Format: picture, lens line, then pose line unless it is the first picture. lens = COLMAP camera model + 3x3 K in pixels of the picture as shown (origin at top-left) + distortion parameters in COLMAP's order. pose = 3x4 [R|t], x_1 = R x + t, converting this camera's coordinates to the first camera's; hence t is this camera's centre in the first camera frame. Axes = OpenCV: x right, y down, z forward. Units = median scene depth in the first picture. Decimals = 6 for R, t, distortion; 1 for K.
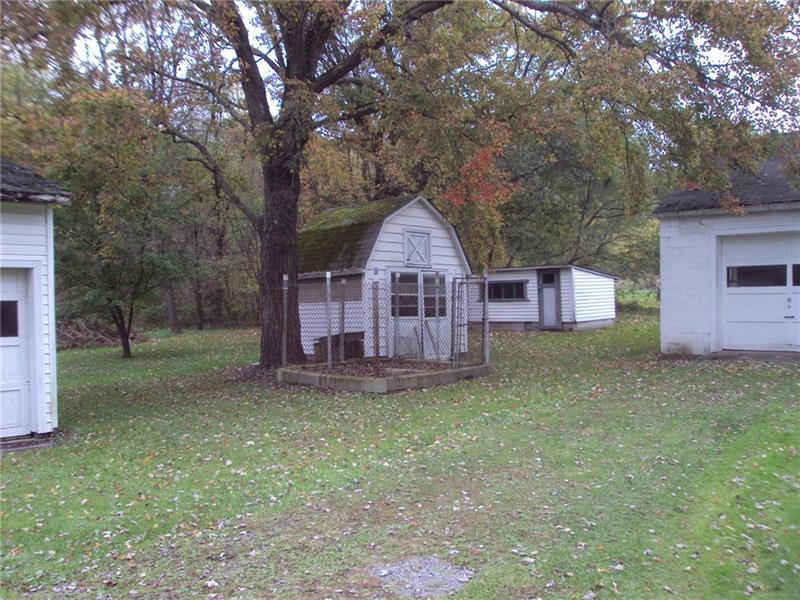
lens RADIAL K [[778.6, 0, 400.0], [0, 778.6, 317.8], [0, 0, 1]] dist [-0.102319, 0.015853]
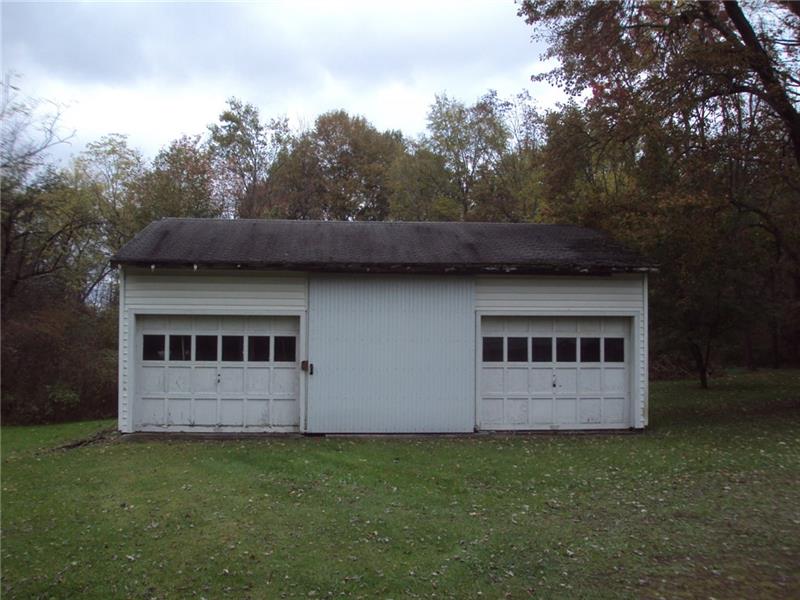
lens RADIAL K [[778.6, 0, 400.0], [0, 778.6, 317.8], [0, 0, 1]] dist [-0.102319, 0.015853]
pose [[0.746196, -0.004805, -0.665709, 0.155719], [-0.030017, 0.998714, -0.040855, 0.011594], [0.665050, 0.050468, 0.745092, -0.371317]]
